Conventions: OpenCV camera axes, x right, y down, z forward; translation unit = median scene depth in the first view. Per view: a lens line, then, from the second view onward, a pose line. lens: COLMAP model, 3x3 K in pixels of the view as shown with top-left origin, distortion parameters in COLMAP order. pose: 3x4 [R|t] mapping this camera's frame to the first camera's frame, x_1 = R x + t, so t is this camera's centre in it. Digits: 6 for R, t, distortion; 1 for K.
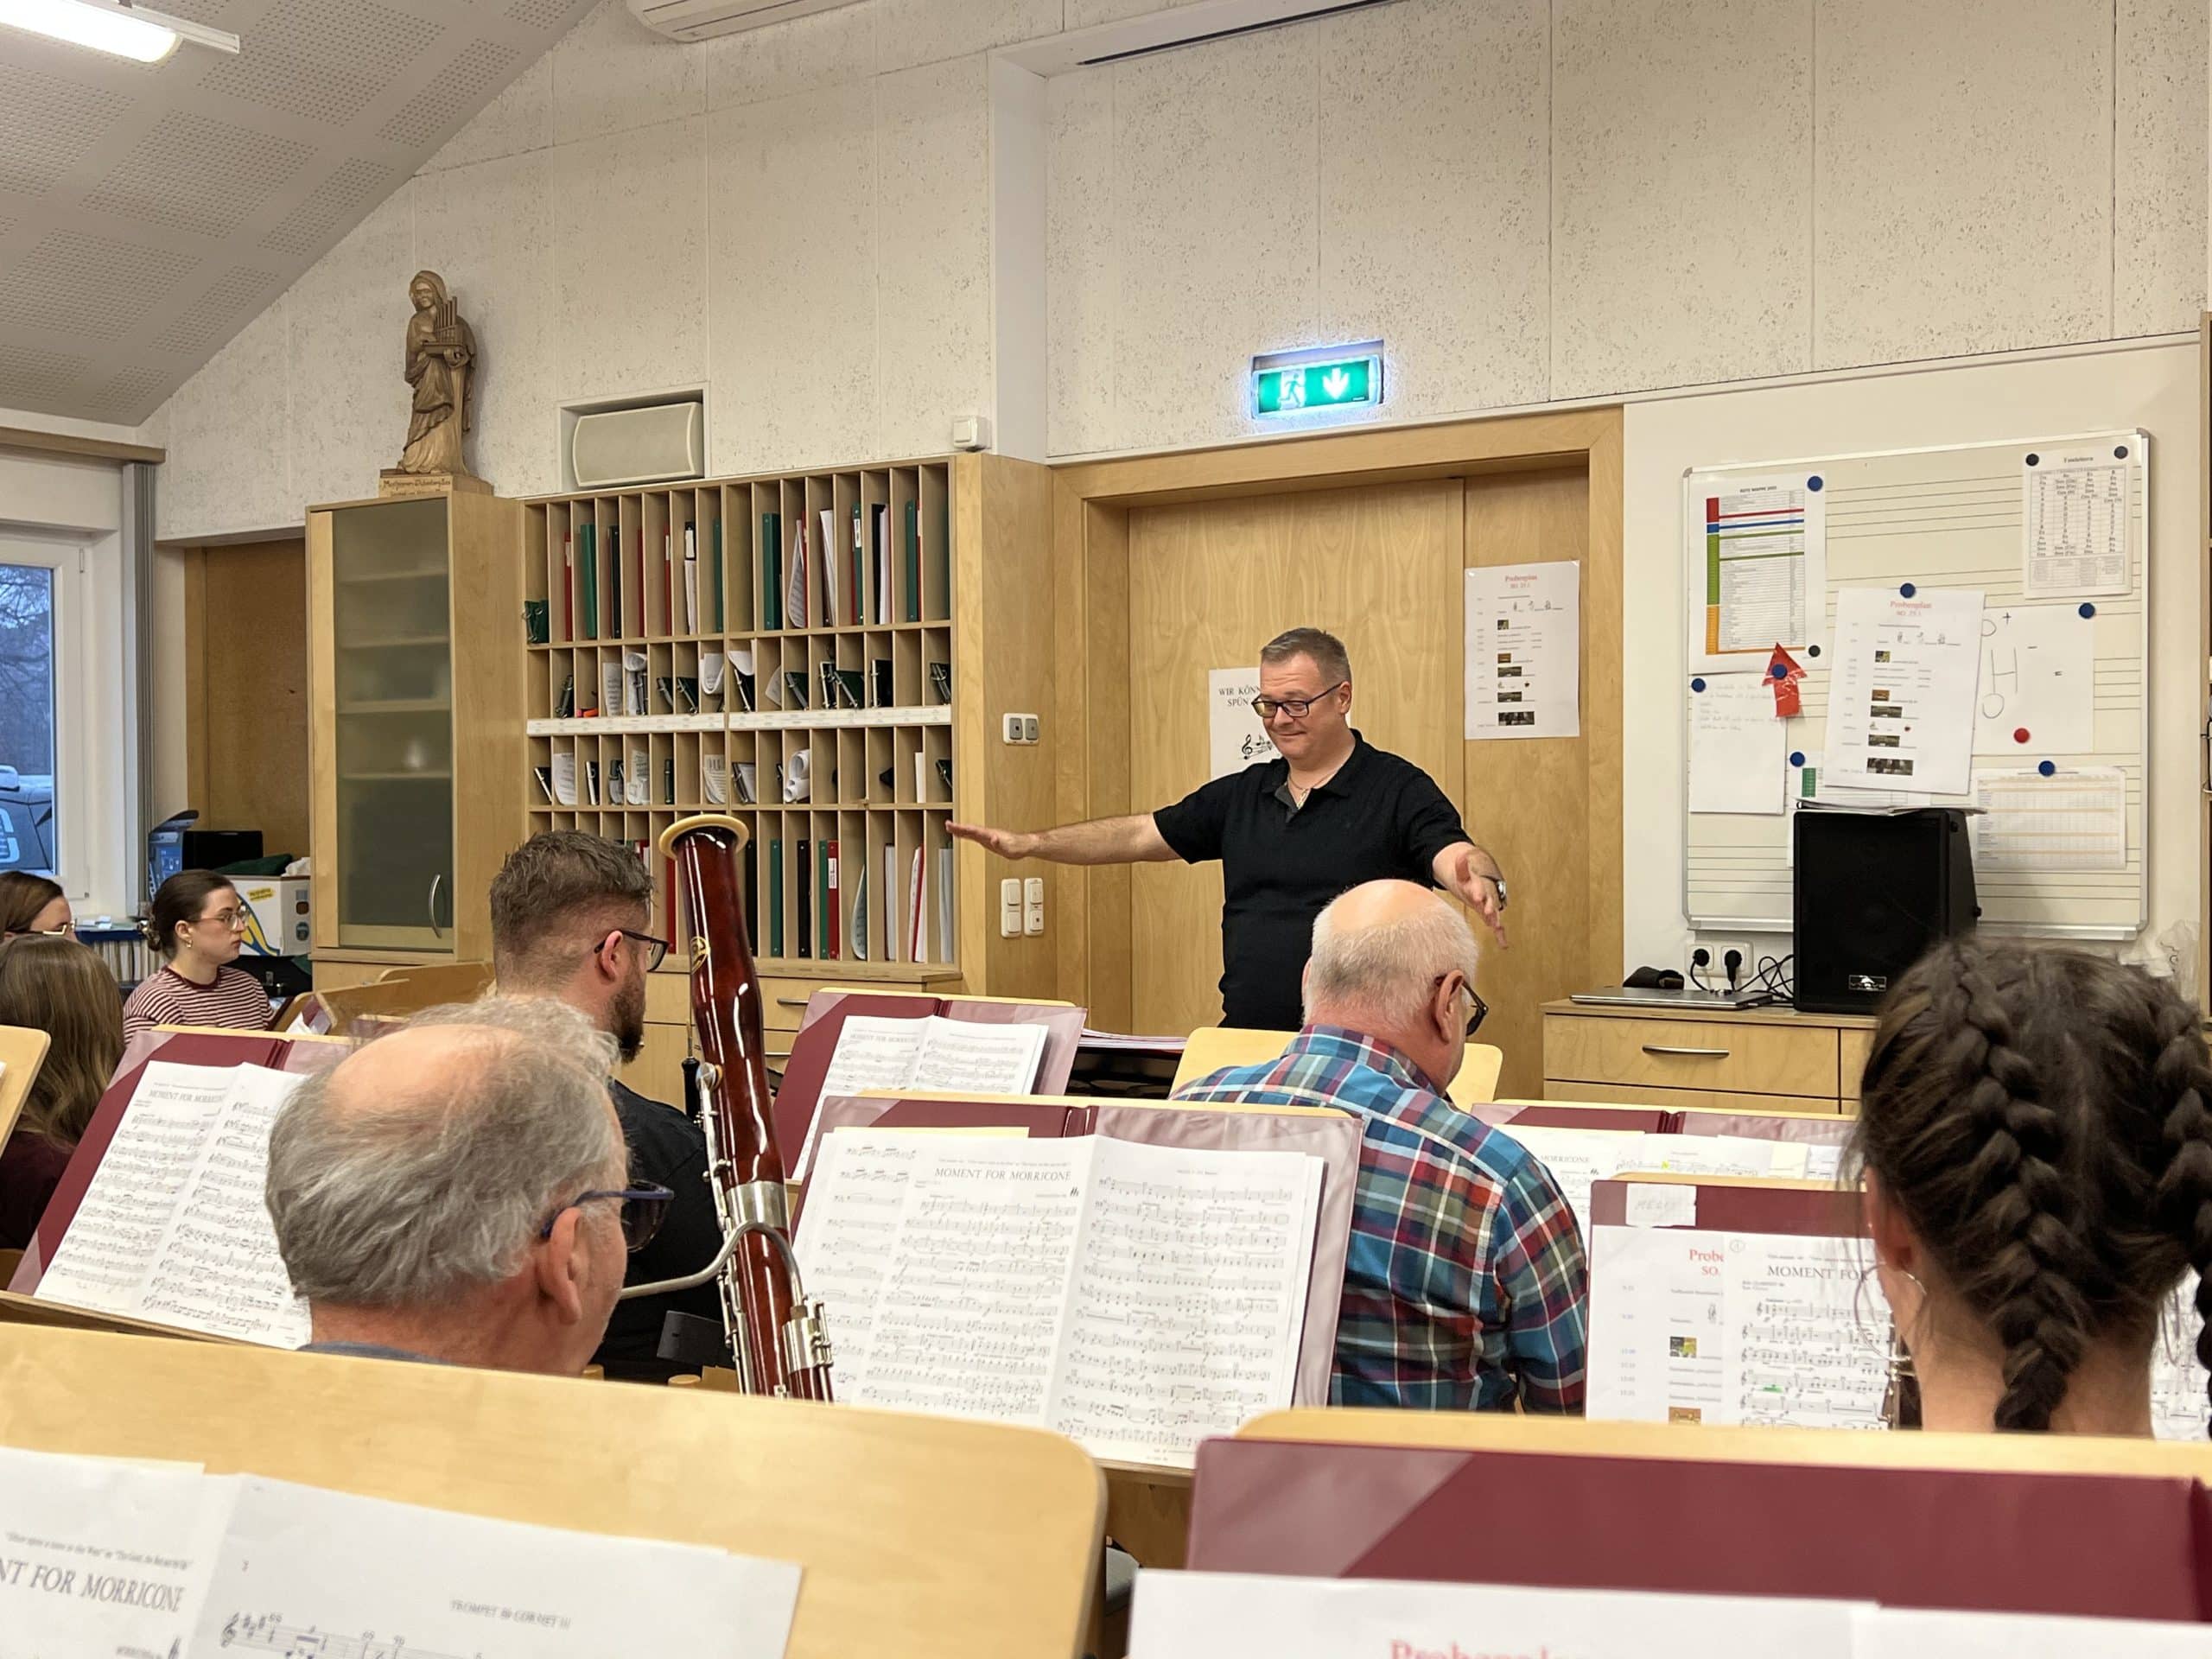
lens RADIAL K [[2419.6, 0, 1106.0], [0, 2419.6, 829.5], [0, 0, 1]] dist [0.118972, 0.000497]
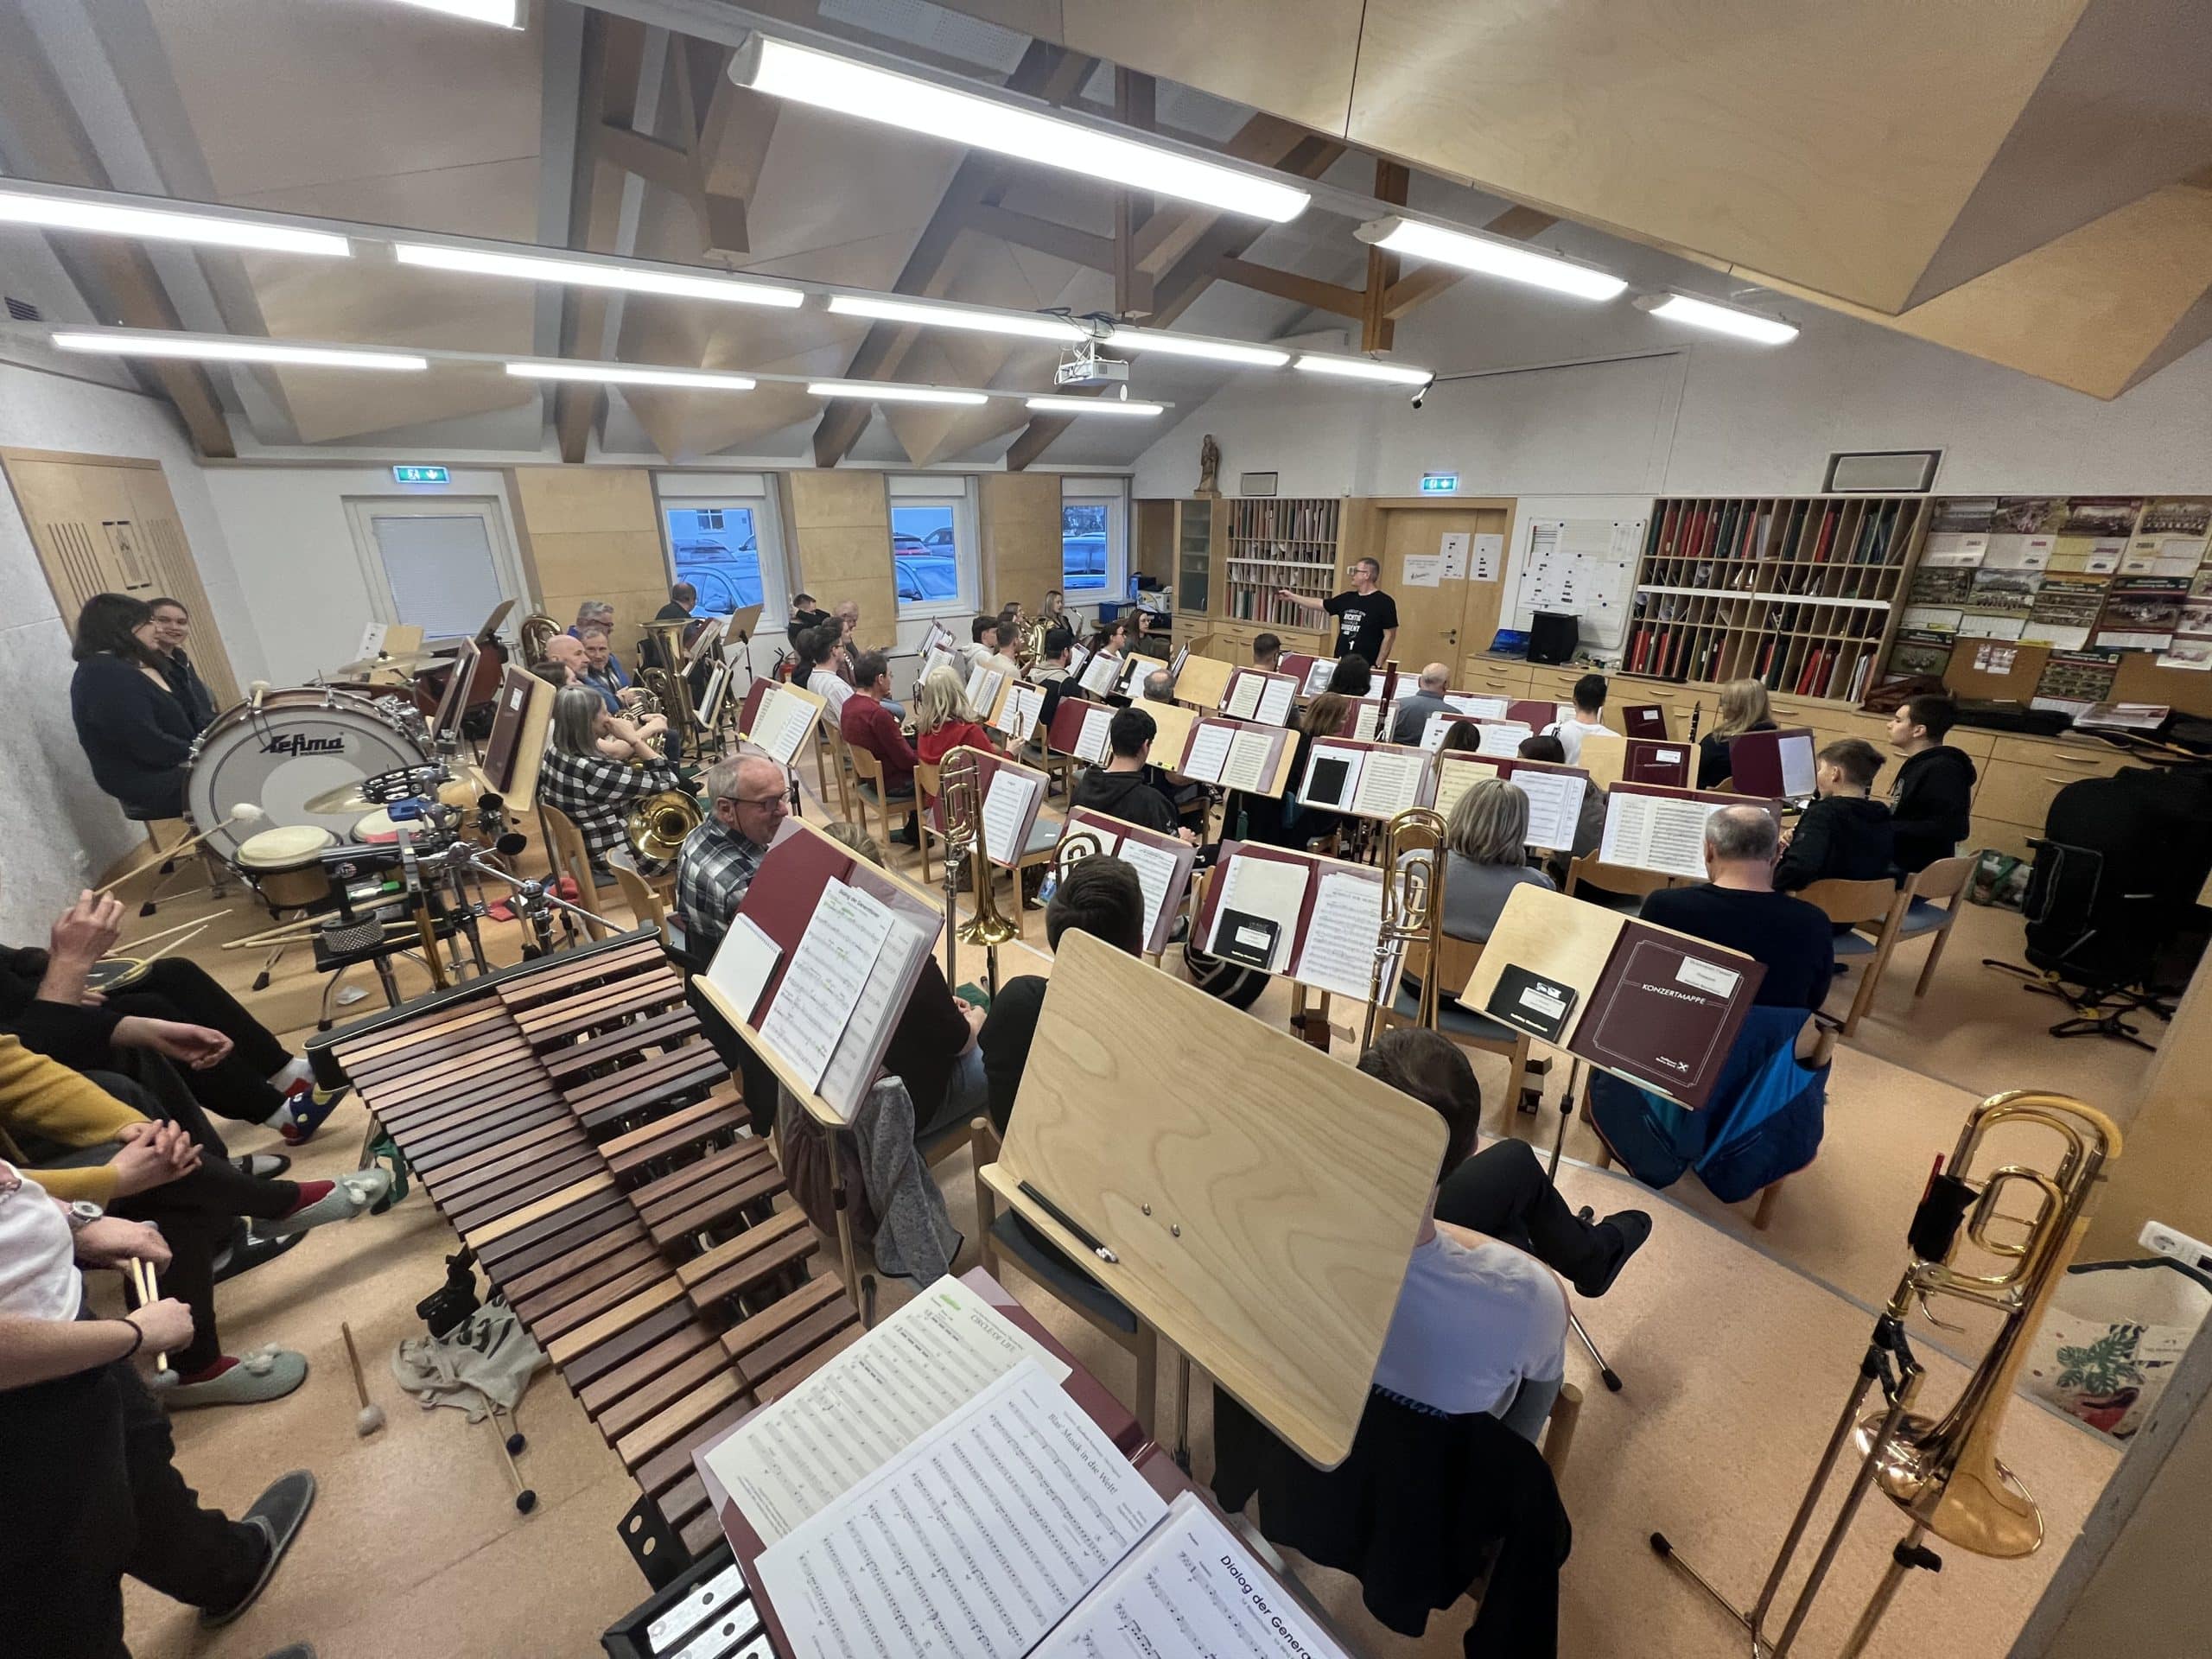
lens RADIAL K [[889.1, 0, 1106.0], [0, 889.1, 829.5], [0, 0, 1]] dist [0.000668, 0.000360]
pose [[0.947769, 0.115736, -0.297219, 0.059967], [-0.008839, 0.941017, 0.338244, -0.123220], [0.318835, -0.317950, 0.892890, -0.518702]]
